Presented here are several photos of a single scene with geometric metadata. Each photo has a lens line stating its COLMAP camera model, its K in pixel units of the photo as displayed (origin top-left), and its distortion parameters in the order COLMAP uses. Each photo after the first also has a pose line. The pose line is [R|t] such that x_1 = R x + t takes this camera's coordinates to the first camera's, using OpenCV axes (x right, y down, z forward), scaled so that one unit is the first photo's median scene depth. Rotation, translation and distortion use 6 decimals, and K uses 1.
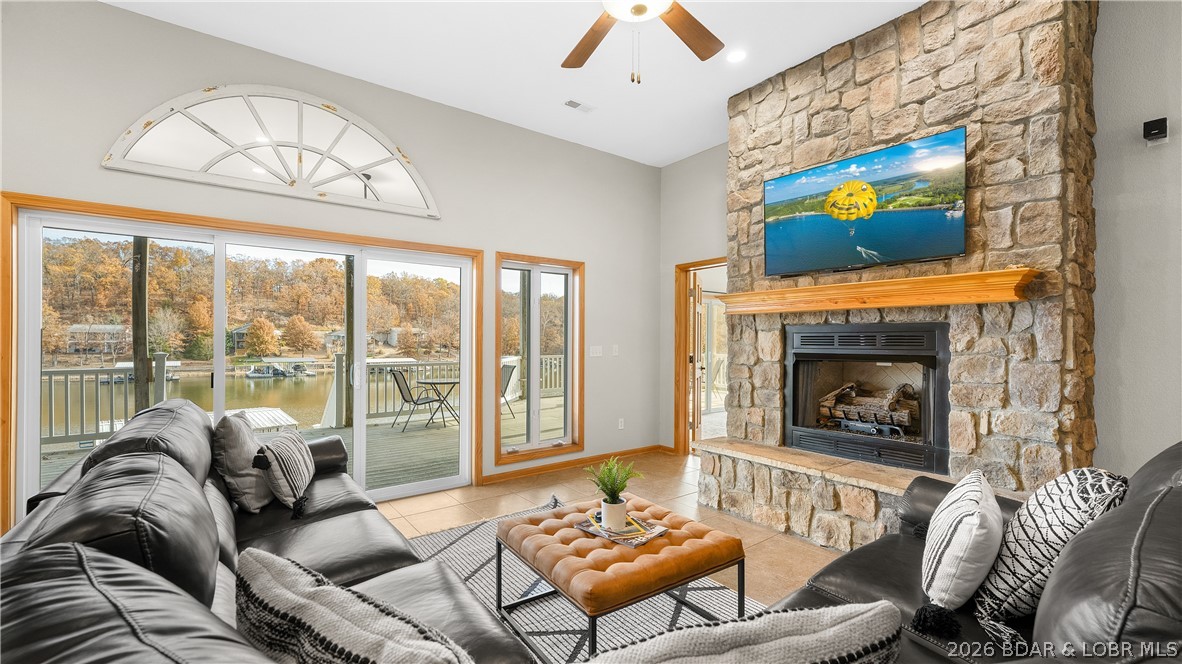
lens RADIAL K [[483.5, 0, 586.1], [0, 483.5, 339.0], [0, 0, 1]] dist [-0.000061, 0.000415]
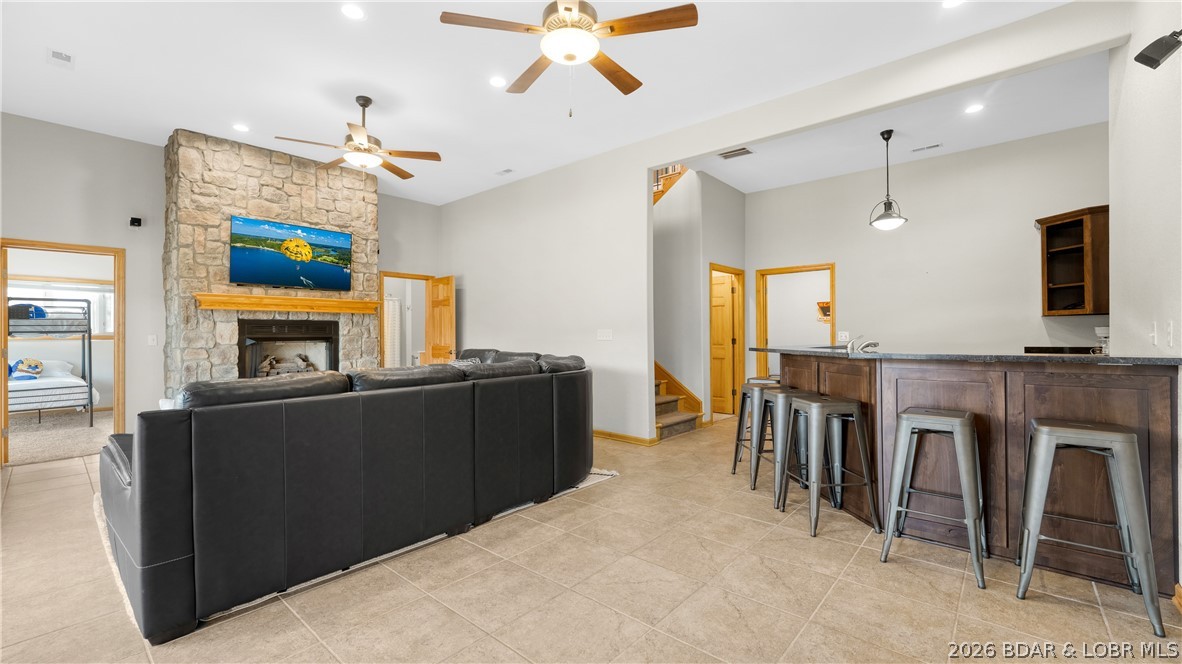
lens RADIAL K [[483.5, 0, 585.7], [0, 483.5, 332.4], [0, 0, 1]] dist [-0.000061, 0.000415]
pose [[-0.180791, 0.012675, 0.983440, -1.341963], [0.013019, 0.999860, -0.010494, 0.045603], [-0.983435, 0.010906, -0.180931, 0.285318]]
